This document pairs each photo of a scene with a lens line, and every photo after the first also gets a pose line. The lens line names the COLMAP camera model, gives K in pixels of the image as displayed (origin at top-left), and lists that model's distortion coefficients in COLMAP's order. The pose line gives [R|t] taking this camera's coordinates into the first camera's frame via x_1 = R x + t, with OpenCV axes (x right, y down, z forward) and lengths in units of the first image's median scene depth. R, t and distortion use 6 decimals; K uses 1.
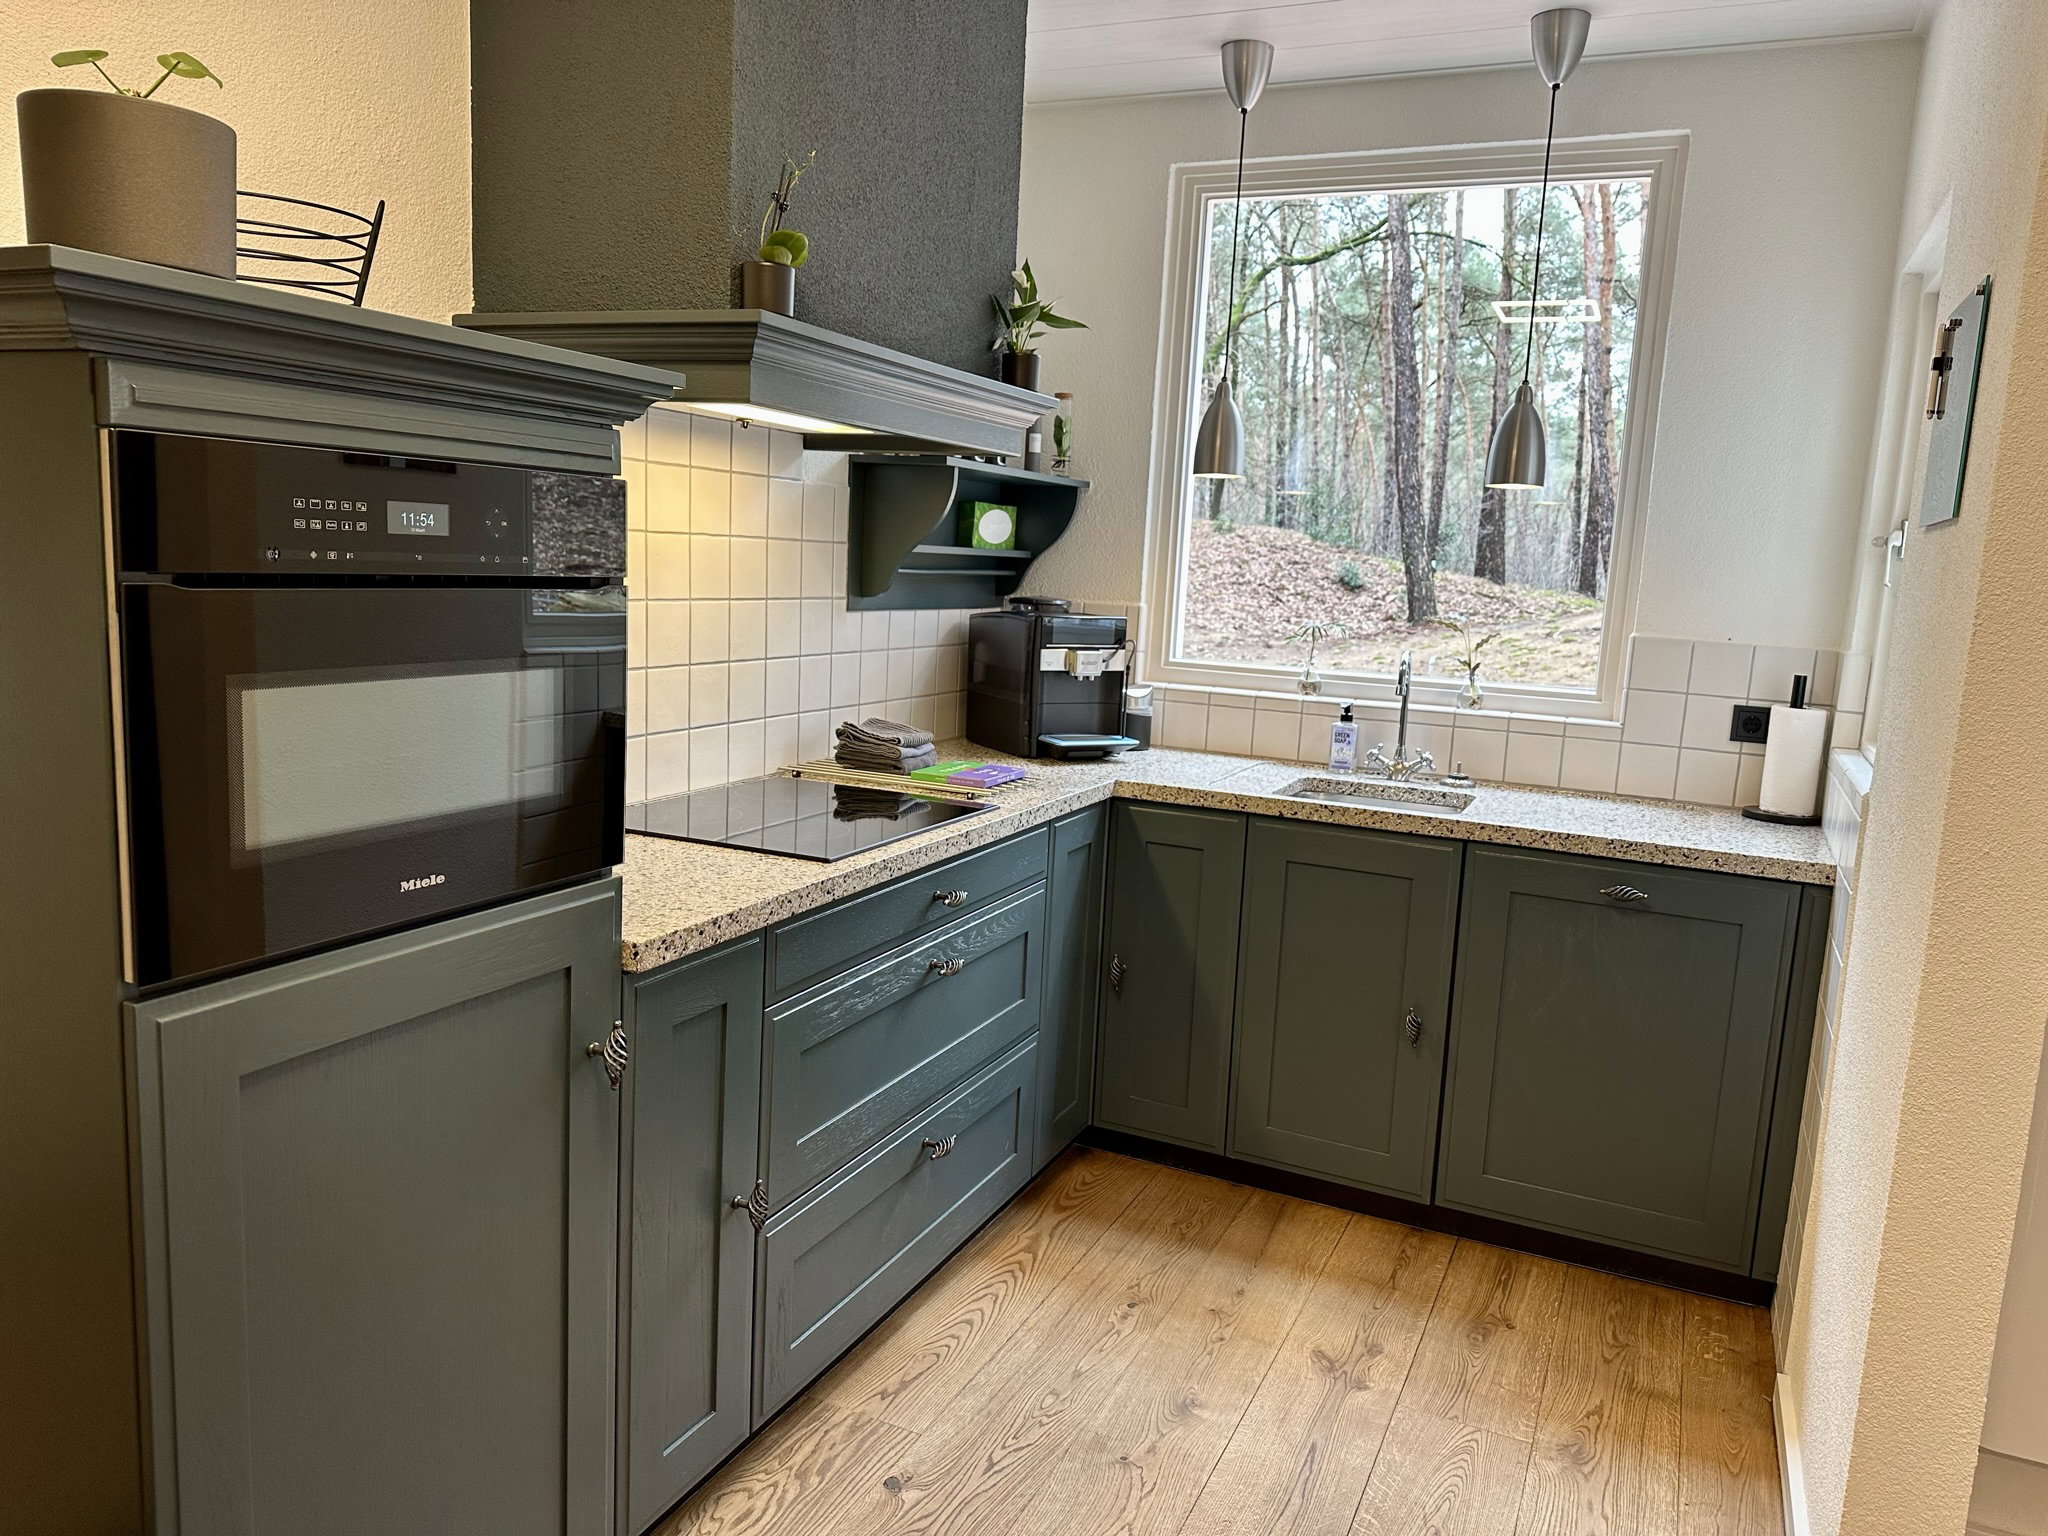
lens RADIAL K [[1448.2, 0, 1024.3], [0, 1448.2, 765.4], [0, 0, 1]] dist [0.065971, -0.055118]
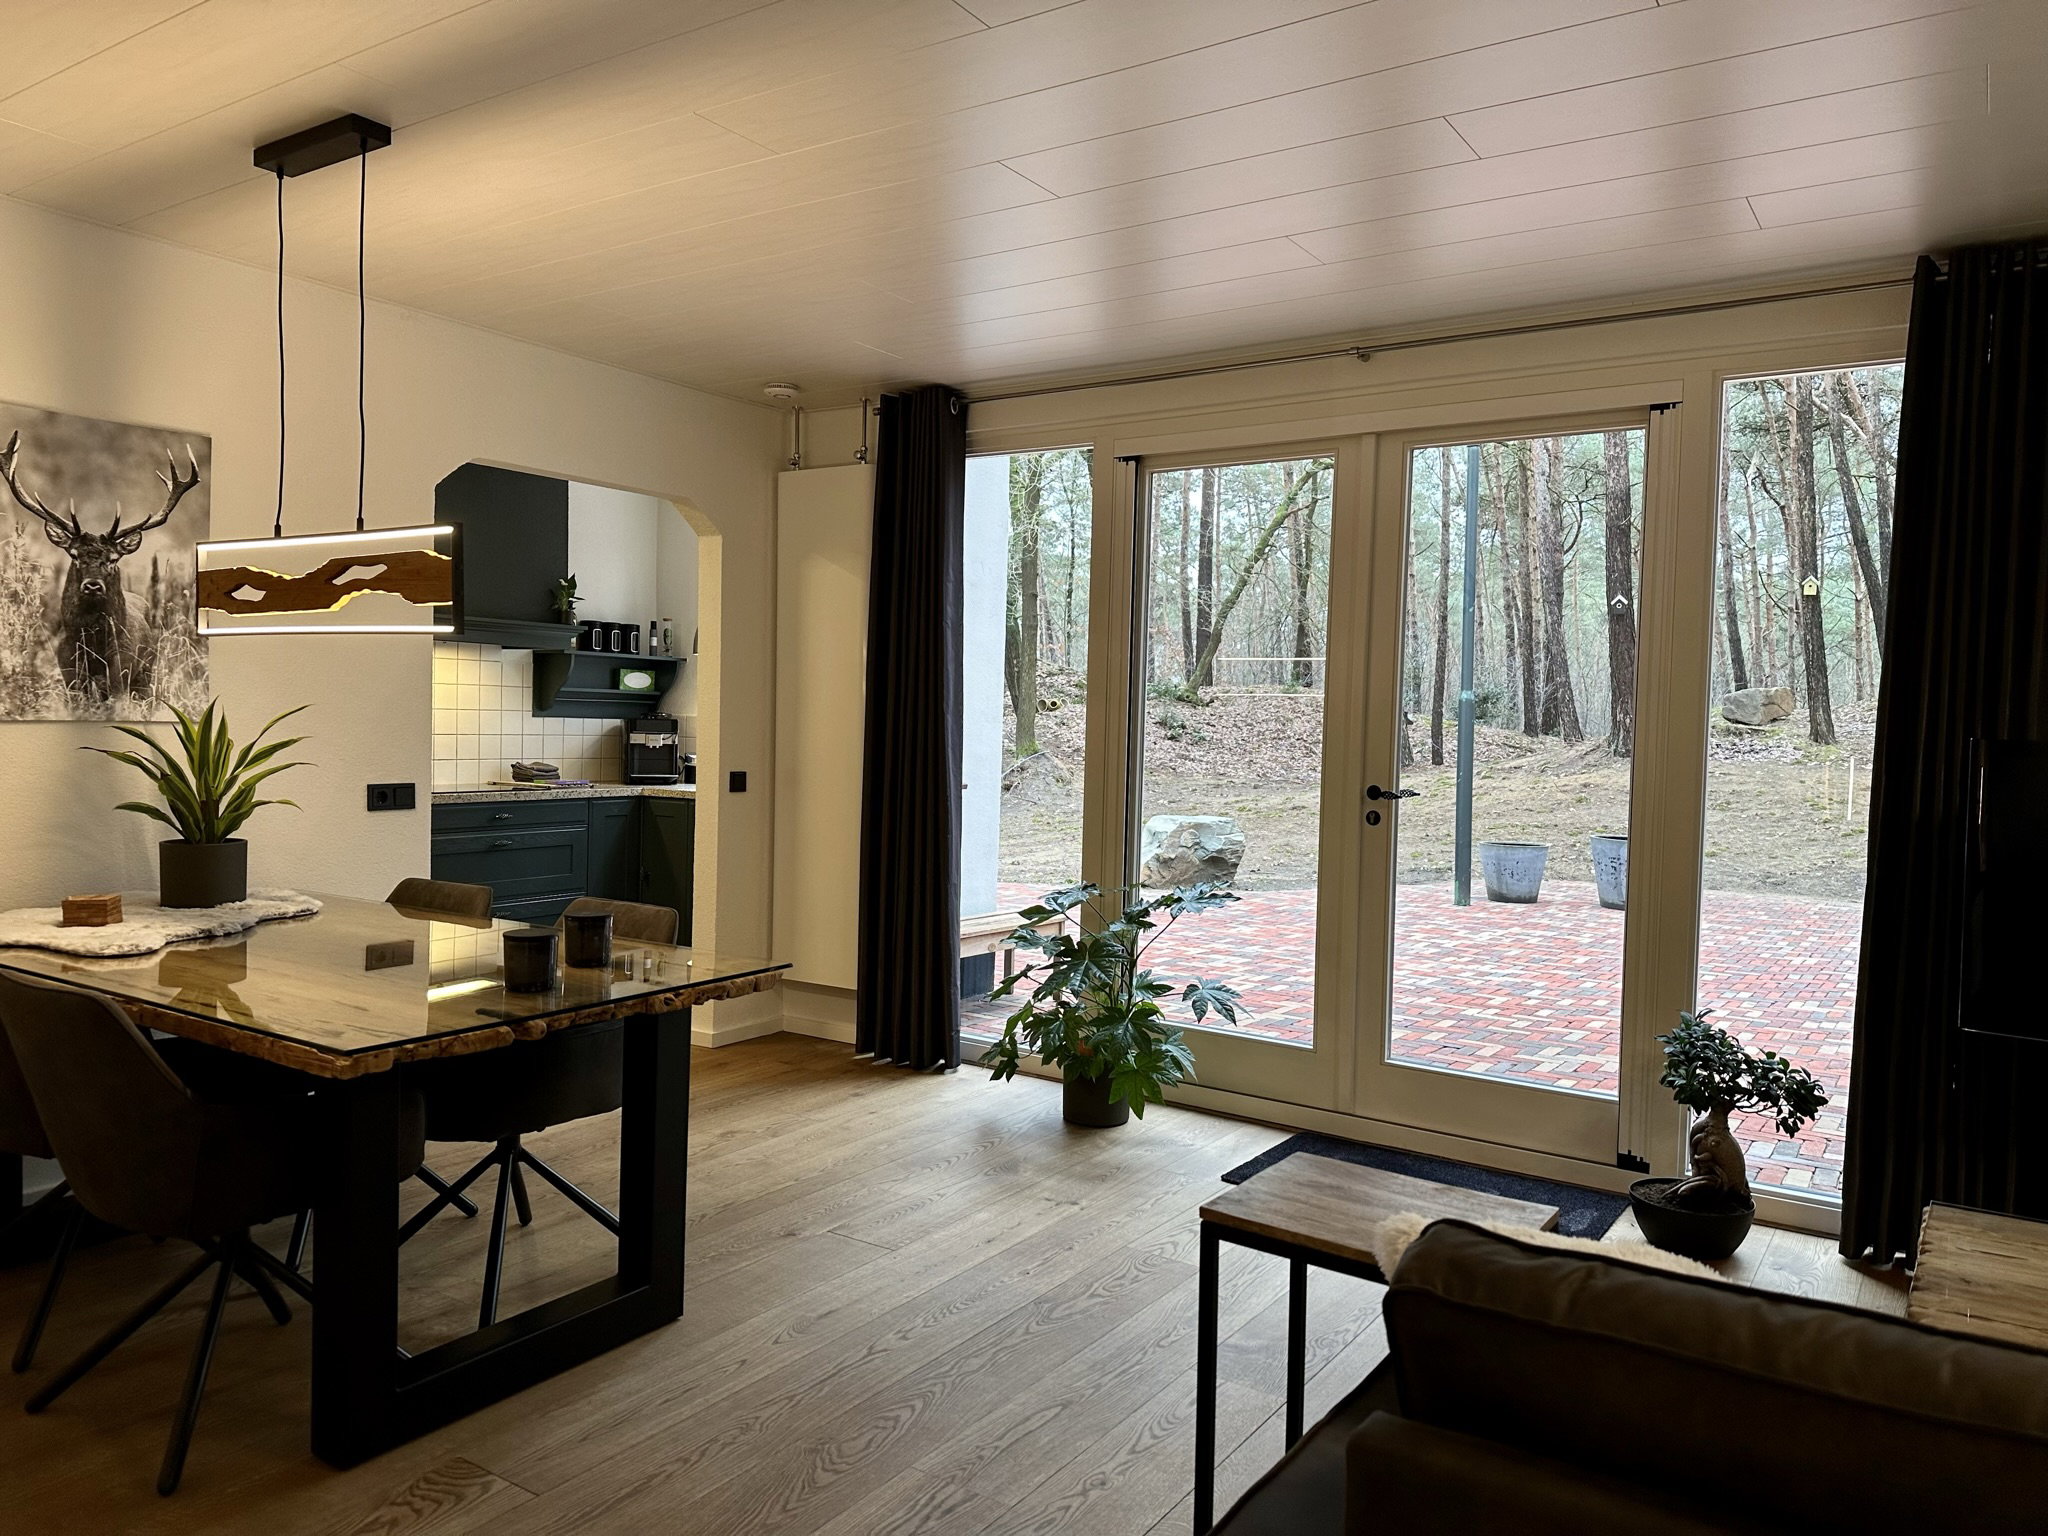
lens RADIAL K [[1448.2, 0, 1024.3], [0, 1448.2, 769.0], [0, 0, 1]] dist [0.065971, -0.055118]
pose [[0.986185, -0.024965, -0.163753, 0.884222], [0.005262, 0.992800, -0.119664, 0.218311], [0.165561, 0.117149, 0.979217, -0.948649]]
